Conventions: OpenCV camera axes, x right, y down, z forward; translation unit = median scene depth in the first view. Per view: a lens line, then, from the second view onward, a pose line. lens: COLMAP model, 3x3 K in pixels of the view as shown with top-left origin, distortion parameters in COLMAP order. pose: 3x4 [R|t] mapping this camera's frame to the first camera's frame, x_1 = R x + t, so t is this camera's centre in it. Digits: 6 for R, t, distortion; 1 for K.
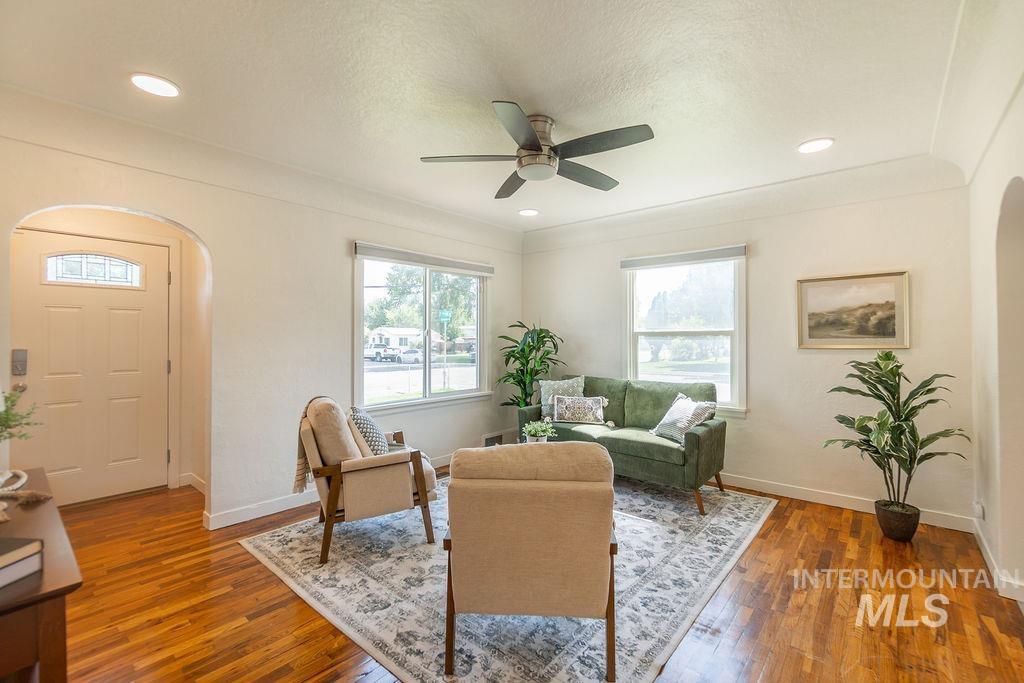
lens RADIAL K [[441.7, 0, 514.9], [0, 441.7, 340.4], [0, 0, 1]] dist [-0.000119, 0.000181]
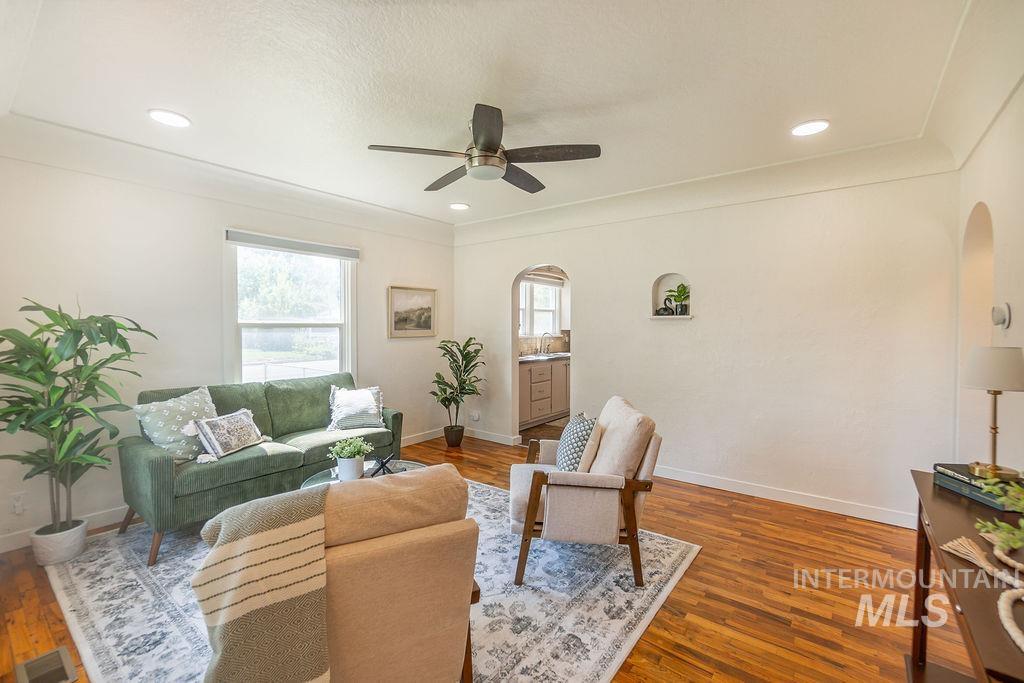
lens RADIAL K [[440.1, 0, 509.4], [0, 440.1, 336.0], [0, 0, 1]] dist [-0.002995, 0.000543]
pose [[-0.039643, -0.019994, 0.999014, -0.576479], [0.003762, 0.999790, 0.020159, -0.010351], [-0.999207, 0.004558, -0.039559, 0.577697]]
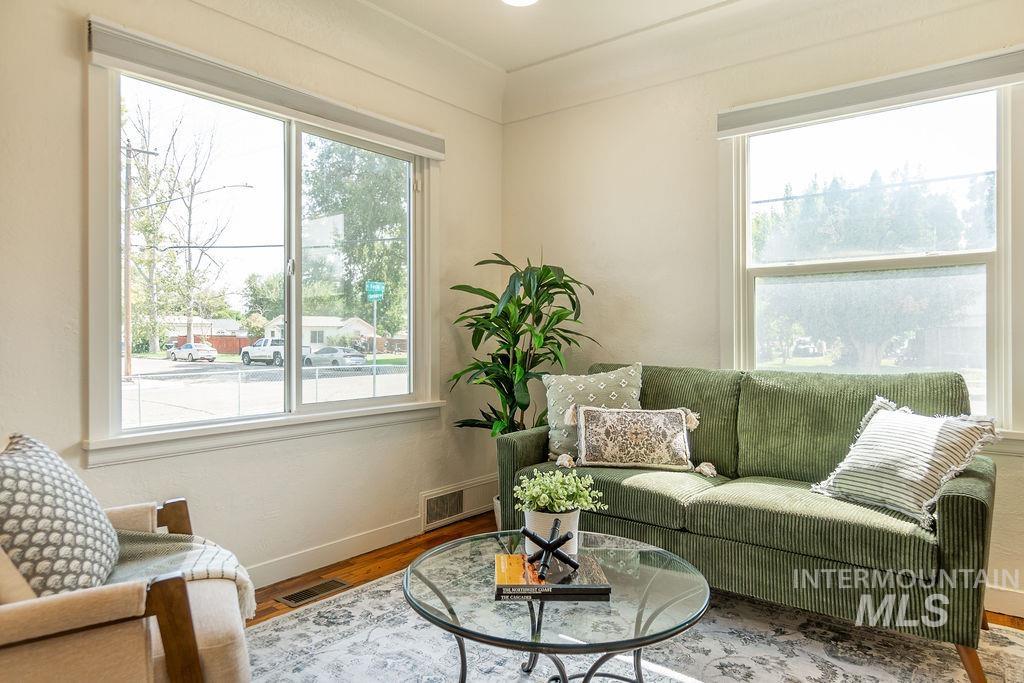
lens RADIAL K [[650.1, 0, 512.0], [0, 650.1, 341.5], [0, 0, 1]] dist [0.005080, -0.000060]
pose [[0.999179, -0.002143, 0.040460, -0.004575], [0.001797, 0.999961, 0.008594, 0.054335], [-0.040477, -0.008515, 0.999144, 0.350597]]
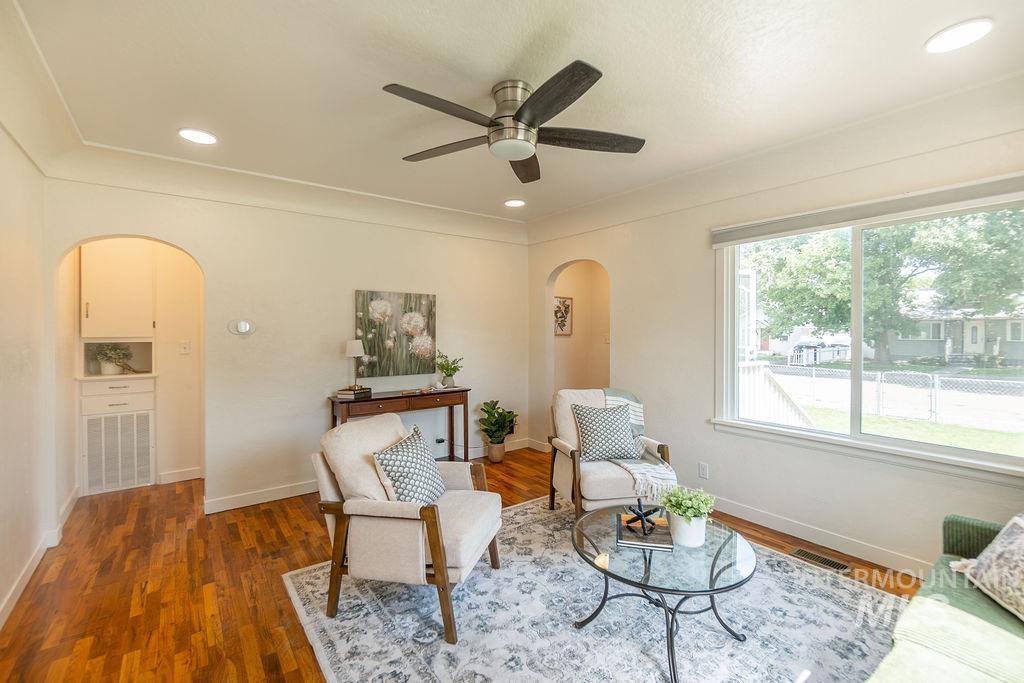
lens RADIAL K [[440.1, 0, 509.4], [0, 440.1, 336.0], [0, 0, 1]] dist [-0.002995, 0.000543]
pose [[-0.217132, 0.009850, -0.976092, 0.516610], [-0.004528, 0.999928, 0.011098, -0.015775], [0.976132, 0.006830, -0.217072, 0.690817]]
